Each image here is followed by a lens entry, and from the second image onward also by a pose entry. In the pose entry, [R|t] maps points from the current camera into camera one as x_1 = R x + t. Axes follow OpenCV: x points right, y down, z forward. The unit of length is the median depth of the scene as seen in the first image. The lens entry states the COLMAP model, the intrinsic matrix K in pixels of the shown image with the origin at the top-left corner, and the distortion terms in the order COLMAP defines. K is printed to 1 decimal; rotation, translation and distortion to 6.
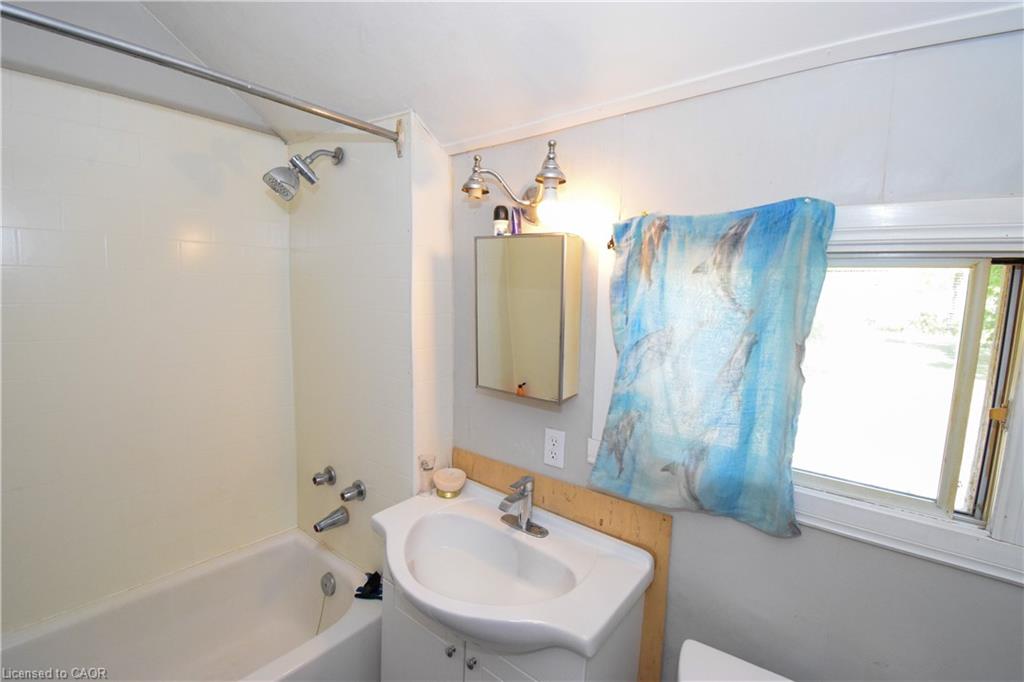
lens RADIAL K [[452.1, 0, 512.4], [0, 452.1, 337.4], [0, 0, 1]] dist [0.008694, -0.019337]
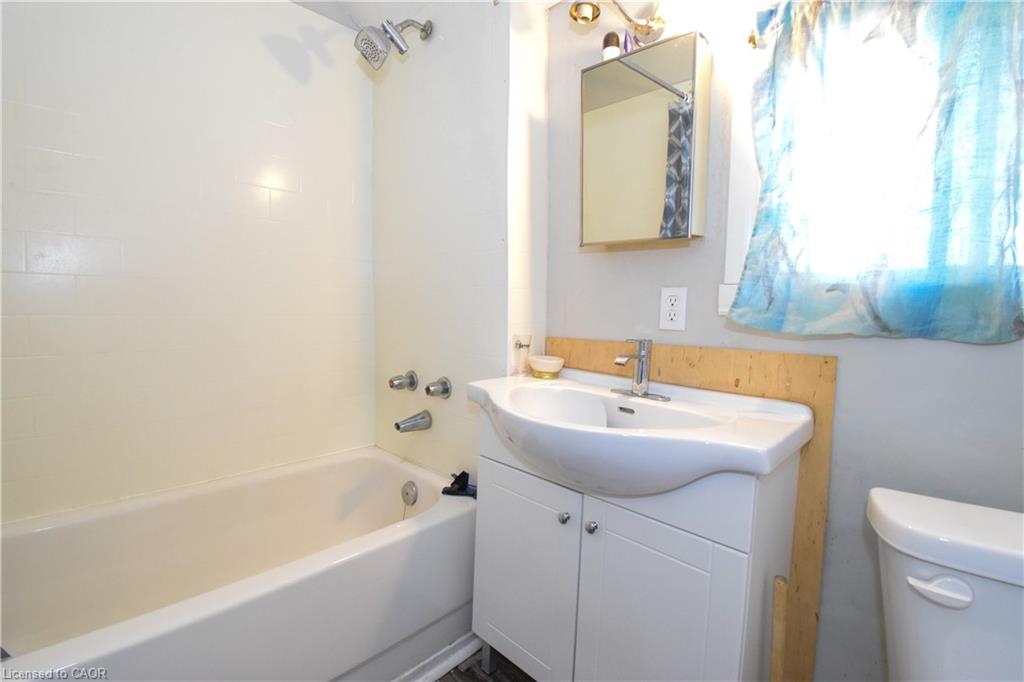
lens RADIAL K [[452.1, 0, 509.0], [0, 452.1, 340.4], [0, 0, 1]] dist [0.008694, -0.019337]
pose [[0.994565, -0.004874, -0.104000, -0.151663], [0.000757, 0.999216, -0.039589, 0.391832], [0.104112, 0.039295, 0.993789, 0.118374]]
